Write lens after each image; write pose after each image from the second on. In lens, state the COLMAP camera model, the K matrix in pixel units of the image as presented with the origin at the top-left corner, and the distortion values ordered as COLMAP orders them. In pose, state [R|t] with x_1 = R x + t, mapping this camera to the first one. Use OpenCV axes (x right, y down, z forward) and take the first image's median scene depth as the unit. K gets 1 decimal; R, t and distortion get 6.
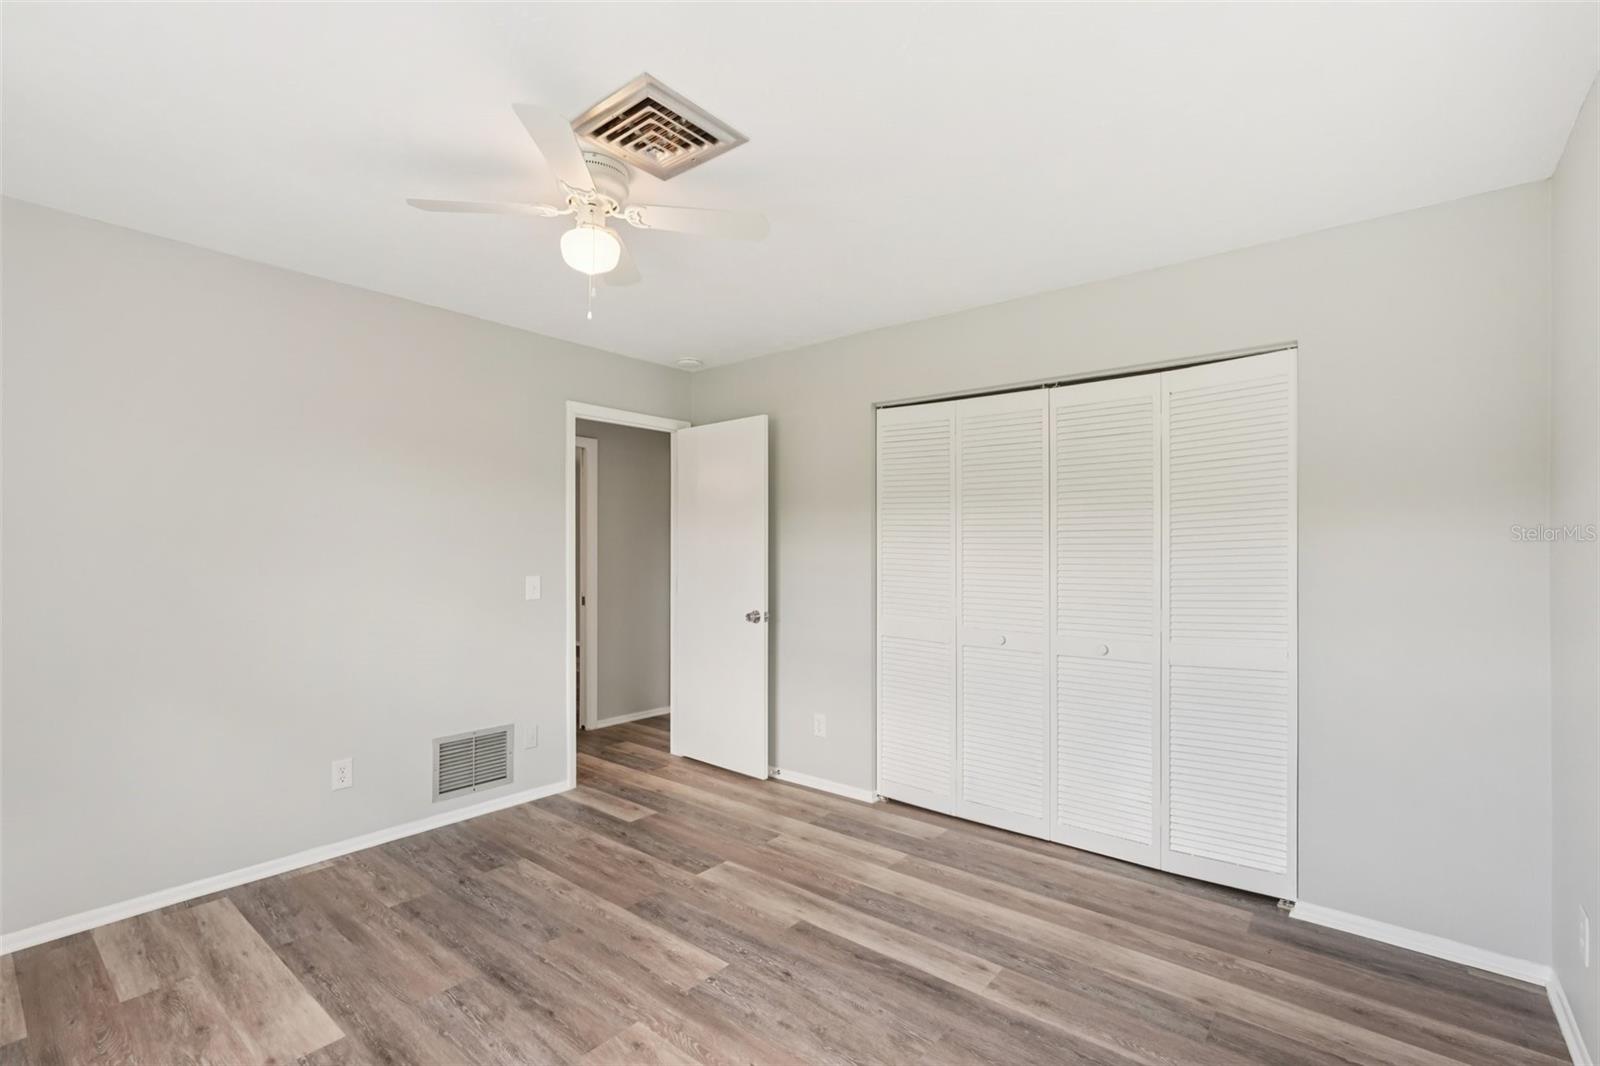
lens RADIAL K [[713.0, 0, 801.8], [0, 713.0, 549.0], [0, 0, 1]] dist [-0.017483, 0.009908]
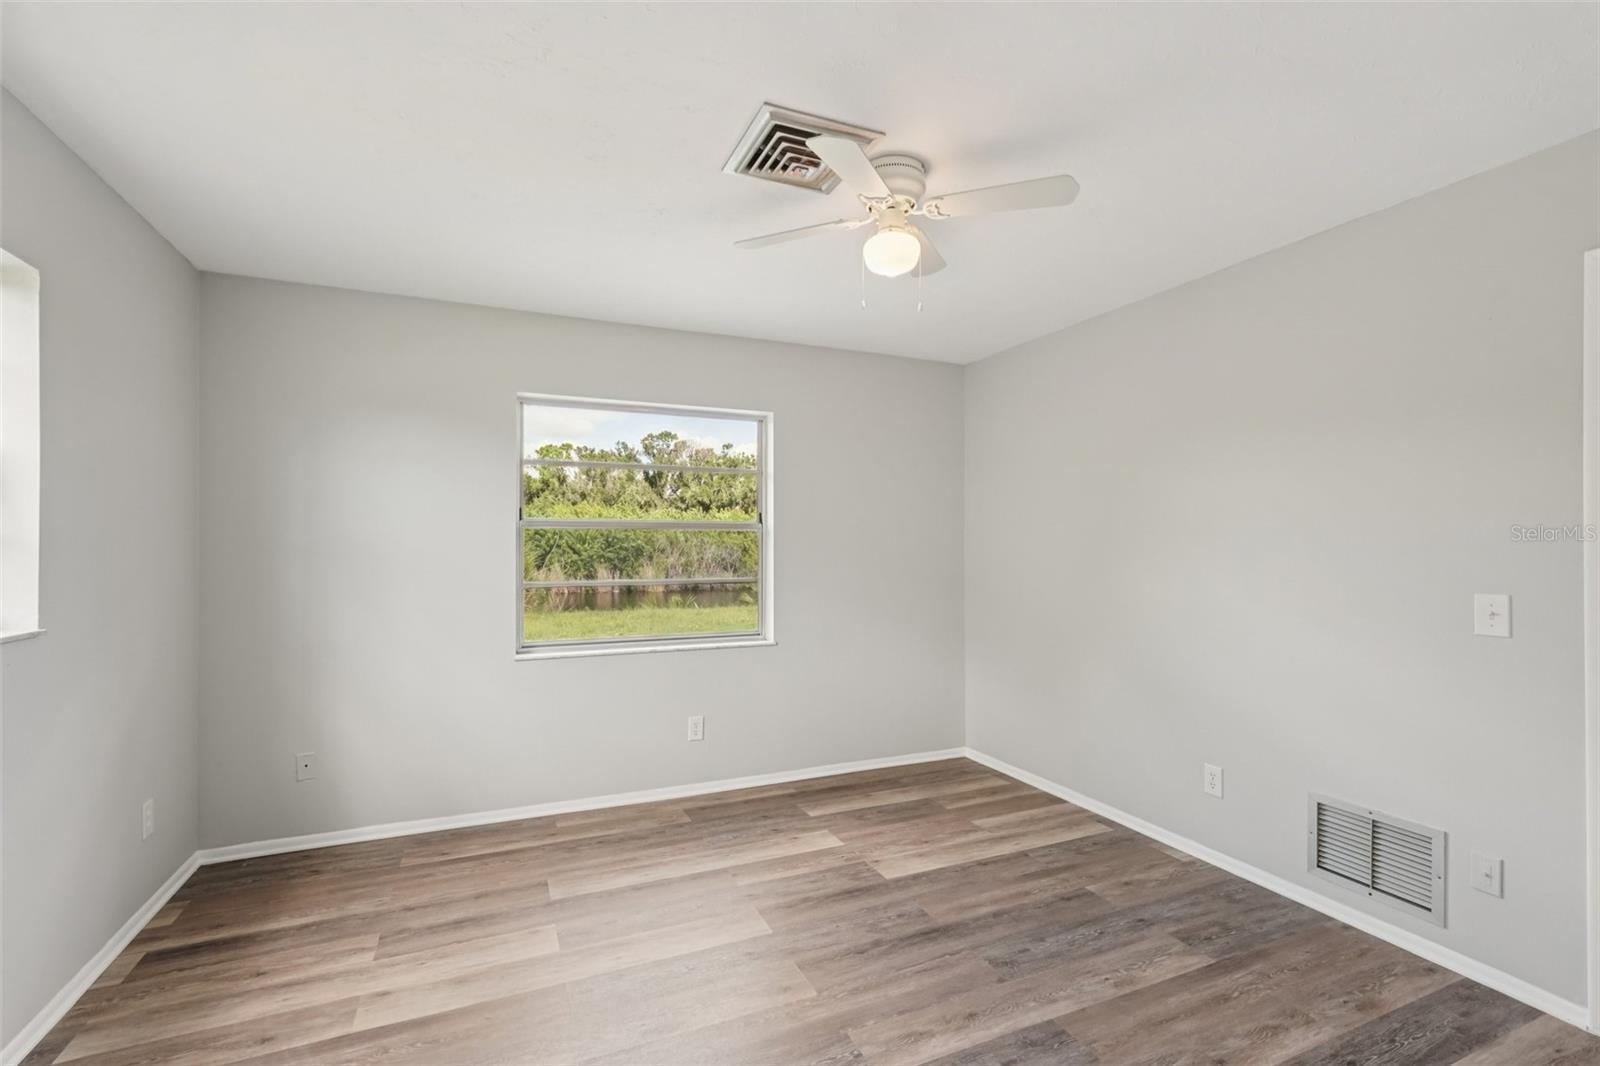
lens RADIAL K [[713.0, 0, 801.8], [0, 713.0, 549.0], [0, 0, 1]] dist [-0.017483, 0.009908]
pose [[-0.448910, 0.002347, -0.893574, 0.593807], [-0.001805, 0.999992, 0.003533, 0.002123], [0.893575, 0.003199, -0.448903, 1.197065]]
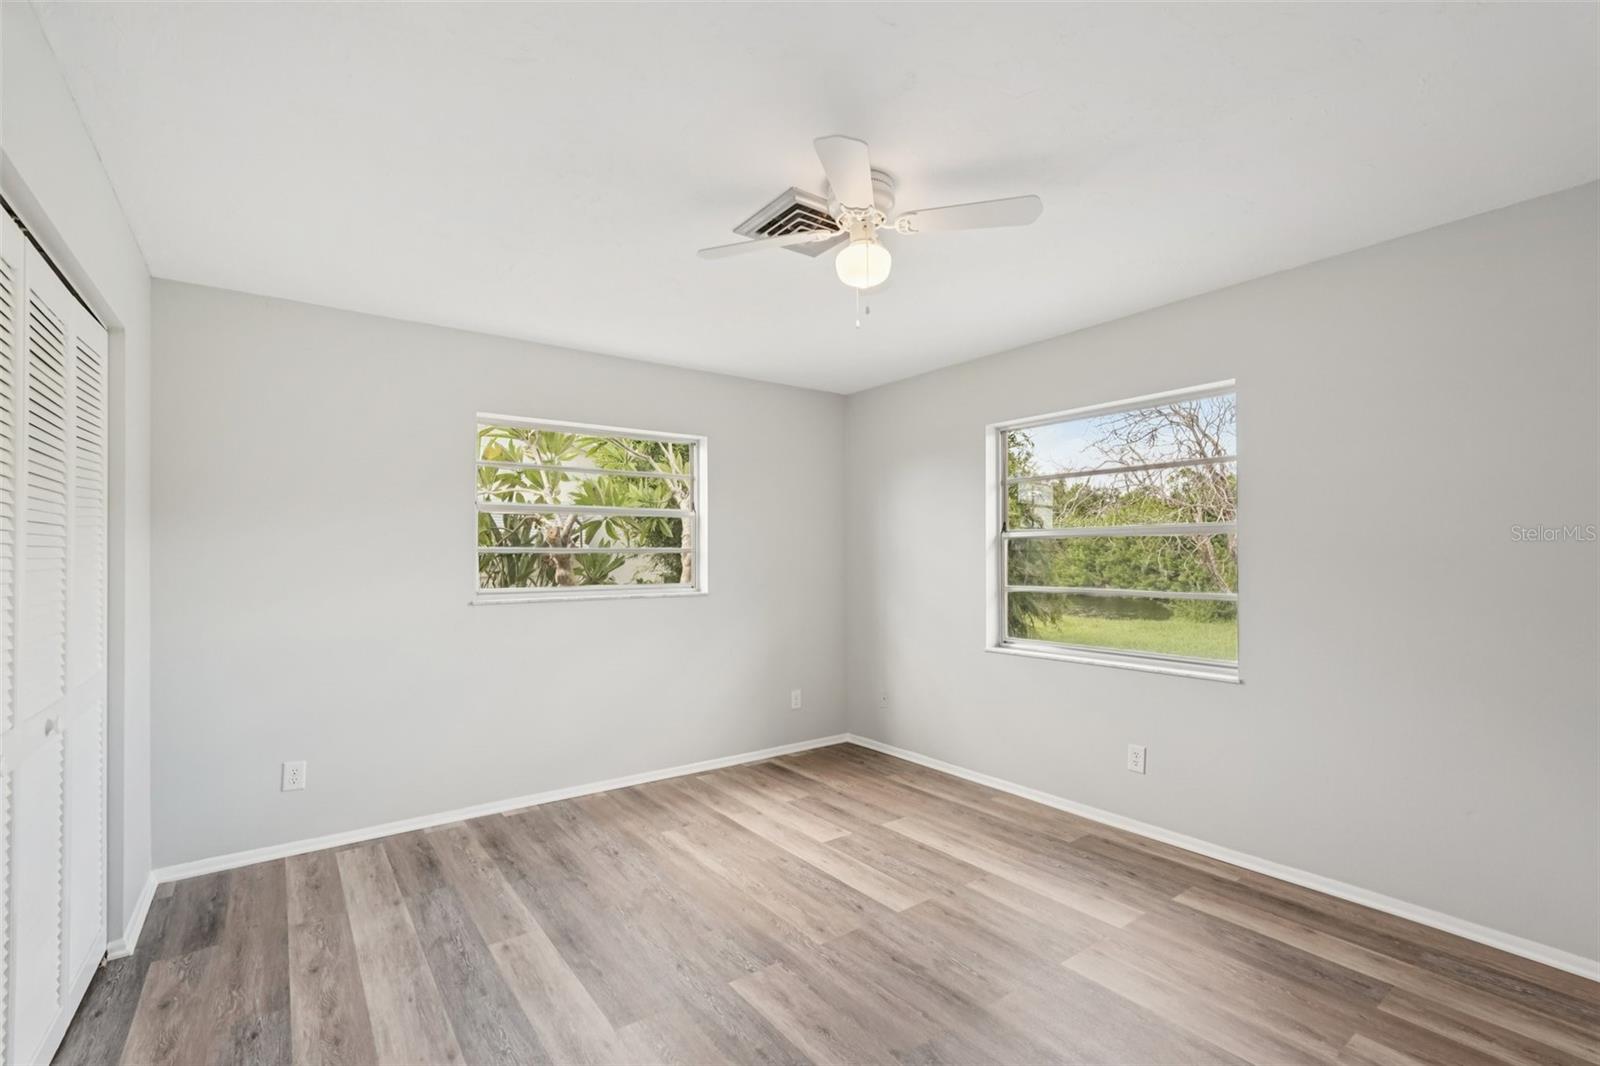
lens RADIAL K [[713.0, 0, 801.8], [0, 713.0, 549.0], [0, 0, 1]] dist [-0.017483, 0.009908]
pose [[-0.969664, 0.006051, 0.244368, -0.414014], [0.003560, 0.999937, -0.010635, 0.003355], [-0.244417, -0.009442, -0.969624, 1.809051]]
